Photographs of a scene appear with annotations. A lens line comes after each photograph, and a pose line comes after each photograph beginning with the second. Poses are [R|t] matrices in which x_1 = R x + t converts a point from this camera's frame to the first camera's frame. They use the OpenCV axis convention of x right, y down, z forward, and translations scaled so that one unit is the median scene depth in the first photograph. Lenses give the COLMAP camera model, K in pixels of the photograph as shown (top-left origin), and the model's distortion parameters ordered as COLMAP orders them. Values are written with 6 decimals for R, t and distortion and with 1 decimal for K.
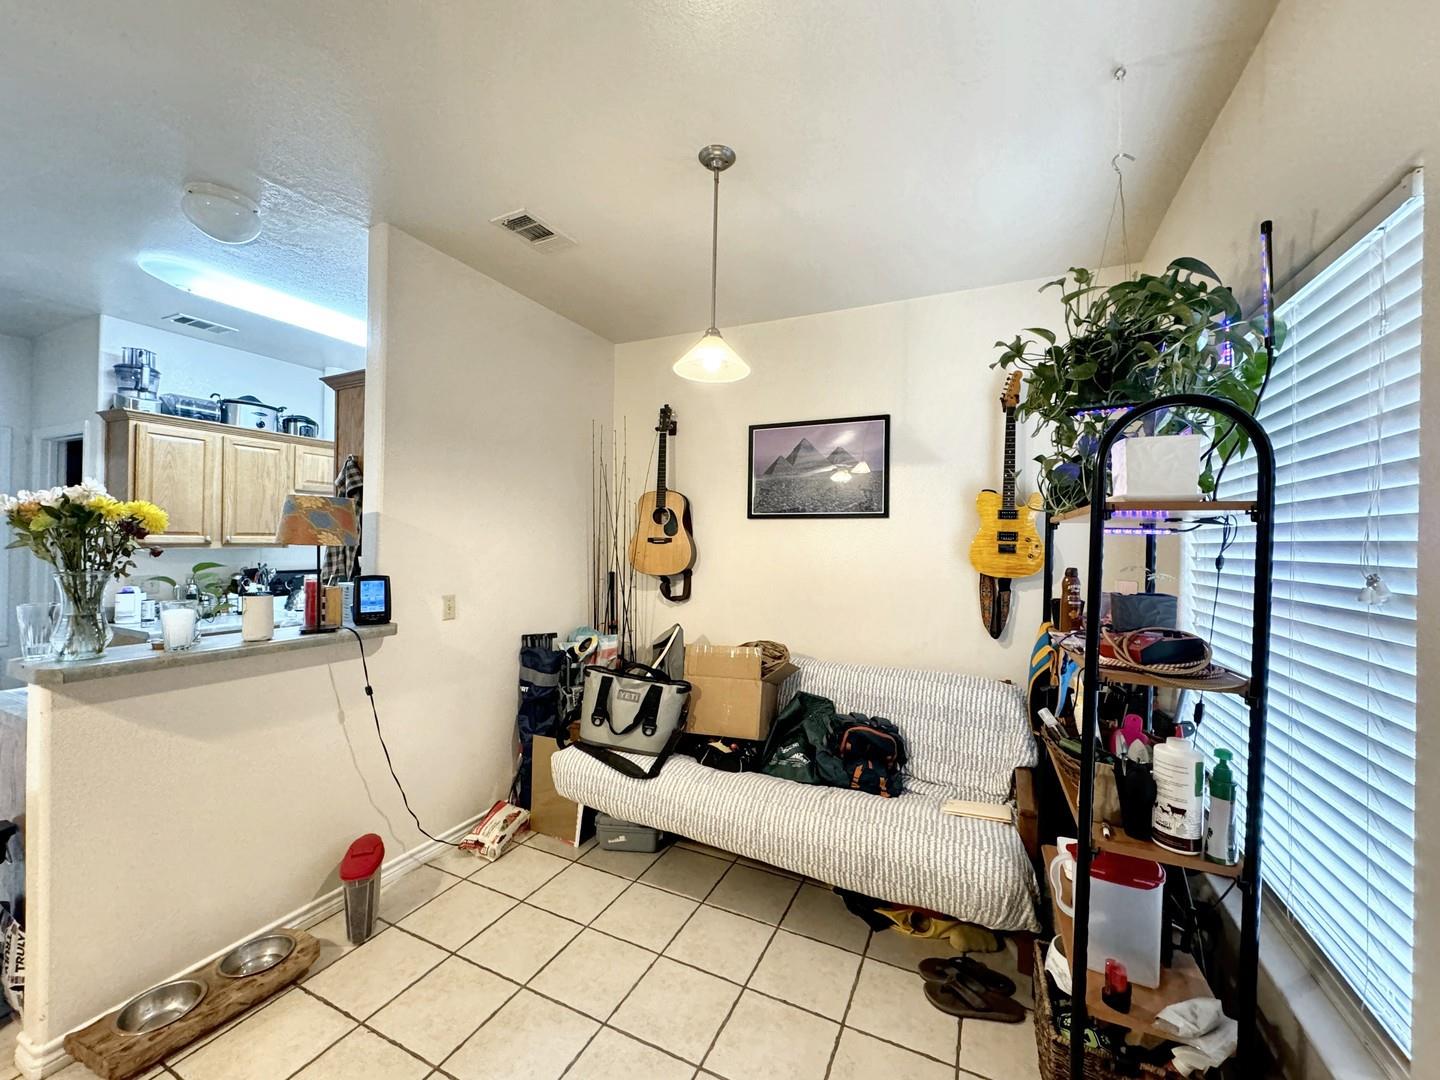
lens RADIAL K [[571.0, 0, 721.3], [0, 571.0, 540.1], [0, 0, 1]] dist [-0.000881, -0.000269]
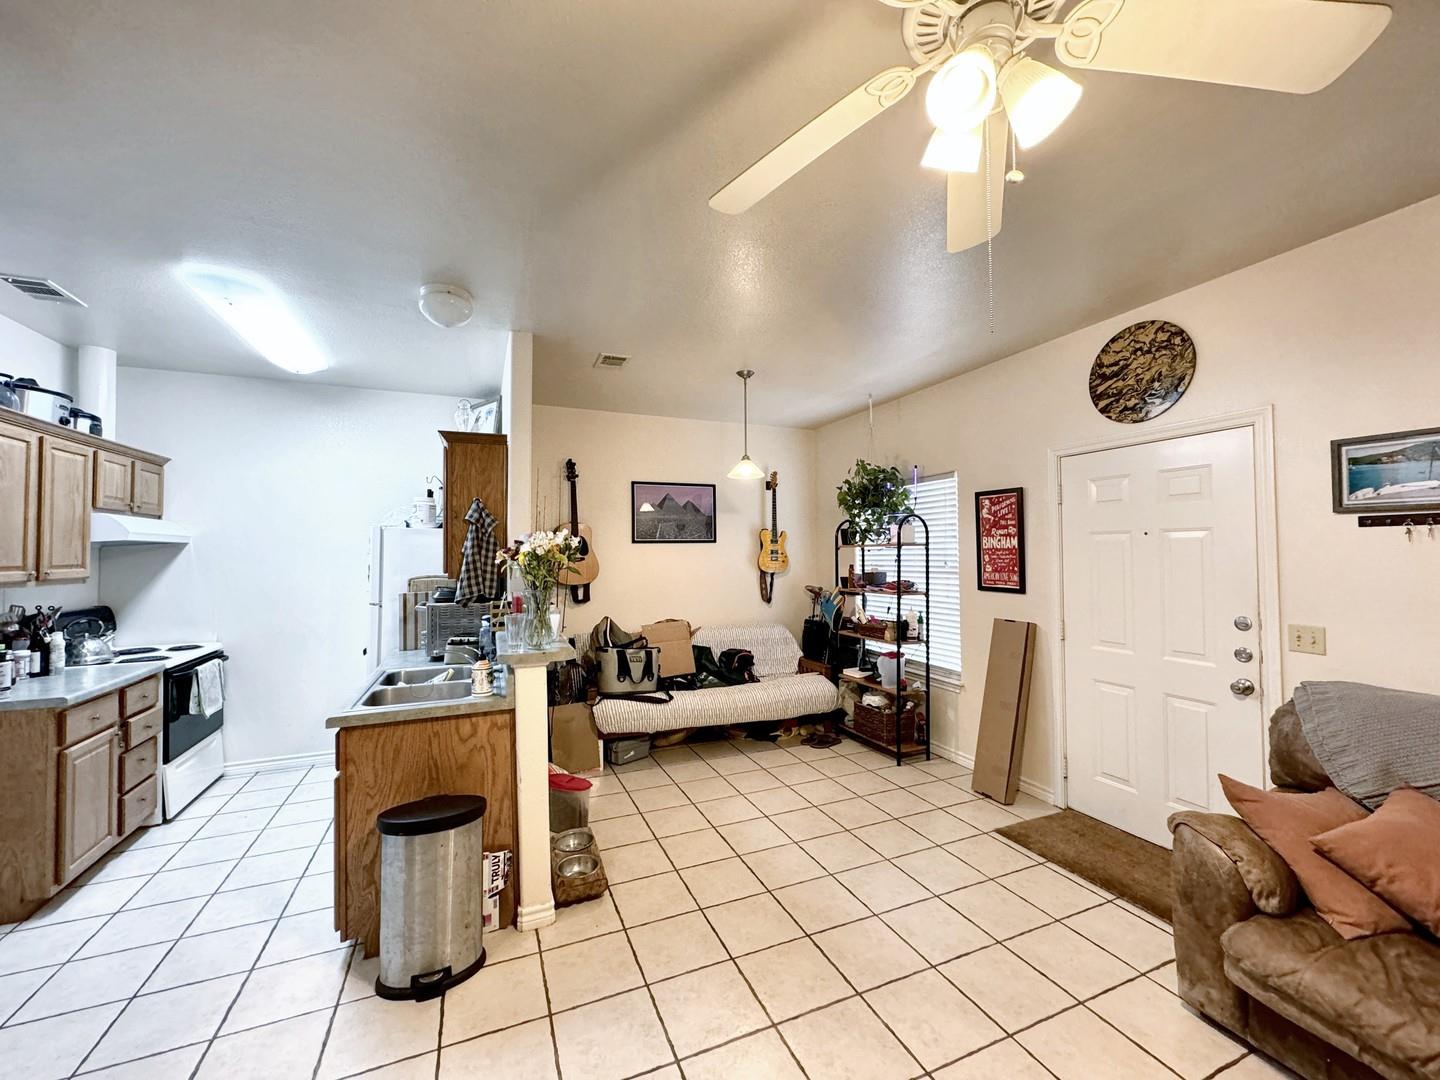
lens RADIAL K [[571.0, 0, 721.3], [0, 571.0, 540.1], [0, 0, 1]] dist [-0.000881, -0.000269]
pose [[0.664601, -0.004140, 0.747187, -0.929385], [0.016982, 0.999810, -0.009565, -0.027551], [-0.747006, 0.019046, 0.664545, -0.173247]]
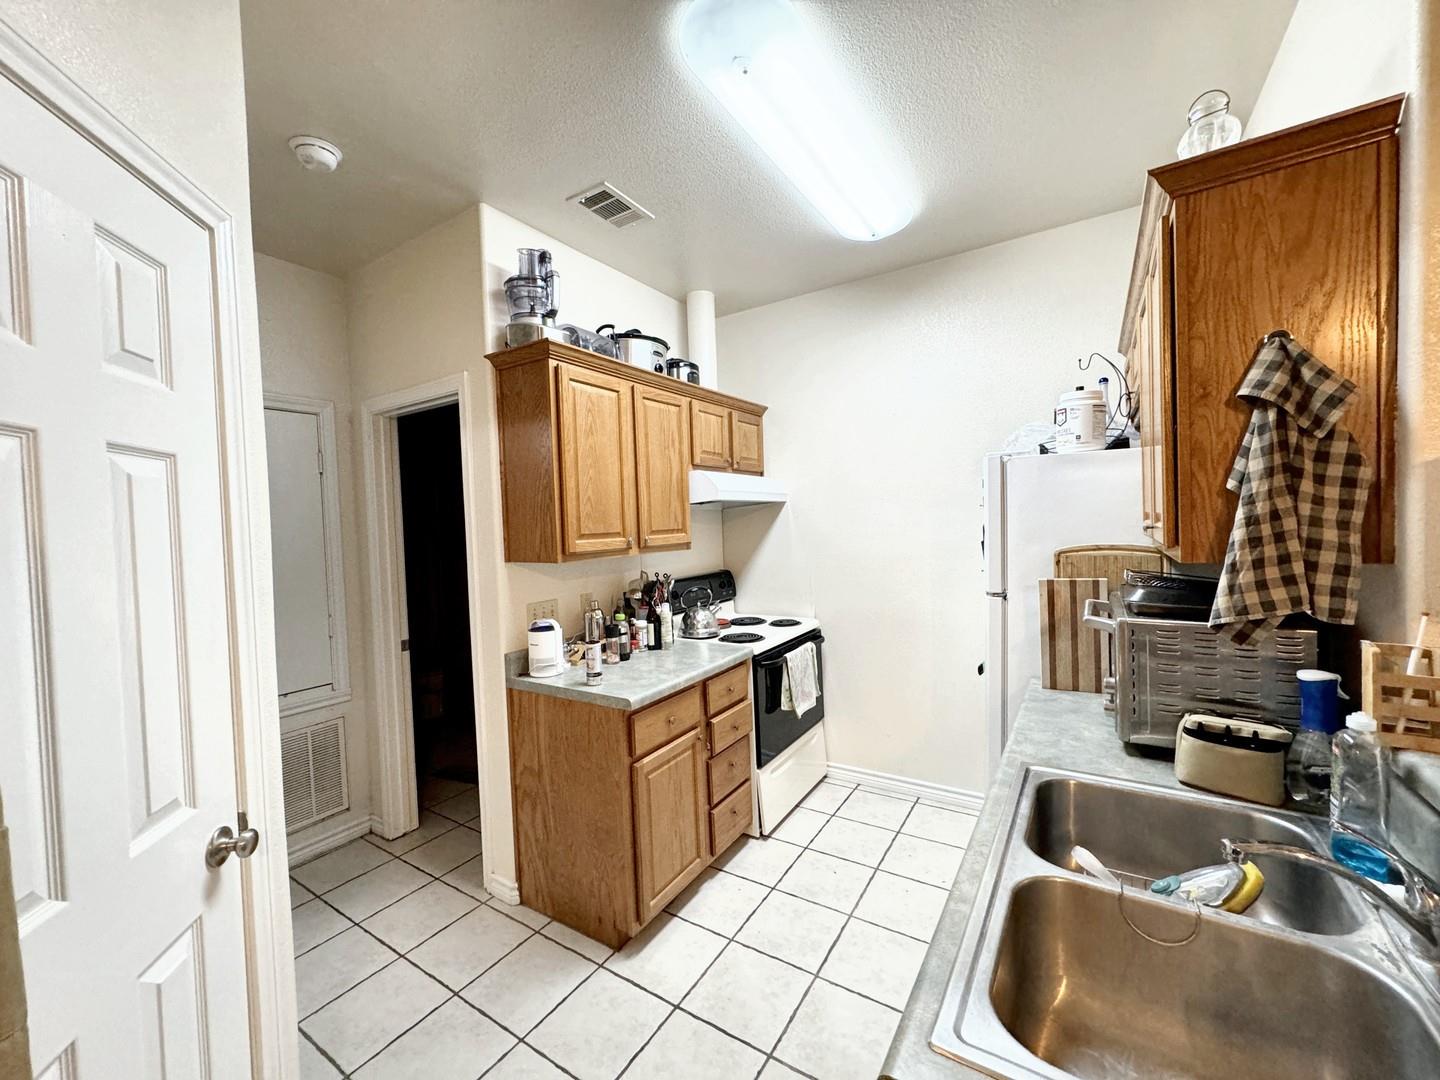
lens RADIAL K [[583.1, 0, 718.2], [0, 583.1, 542.1], [0, 0, 1]] dist [-0.000462, -0.000095]
pose [[0.990689, -0.048731, -0.127128, -0.773368], [0.053458, 0.997990, 0.034035, -0.021141], [0.125213, -0.040514, 0.991302, 0.372893]]
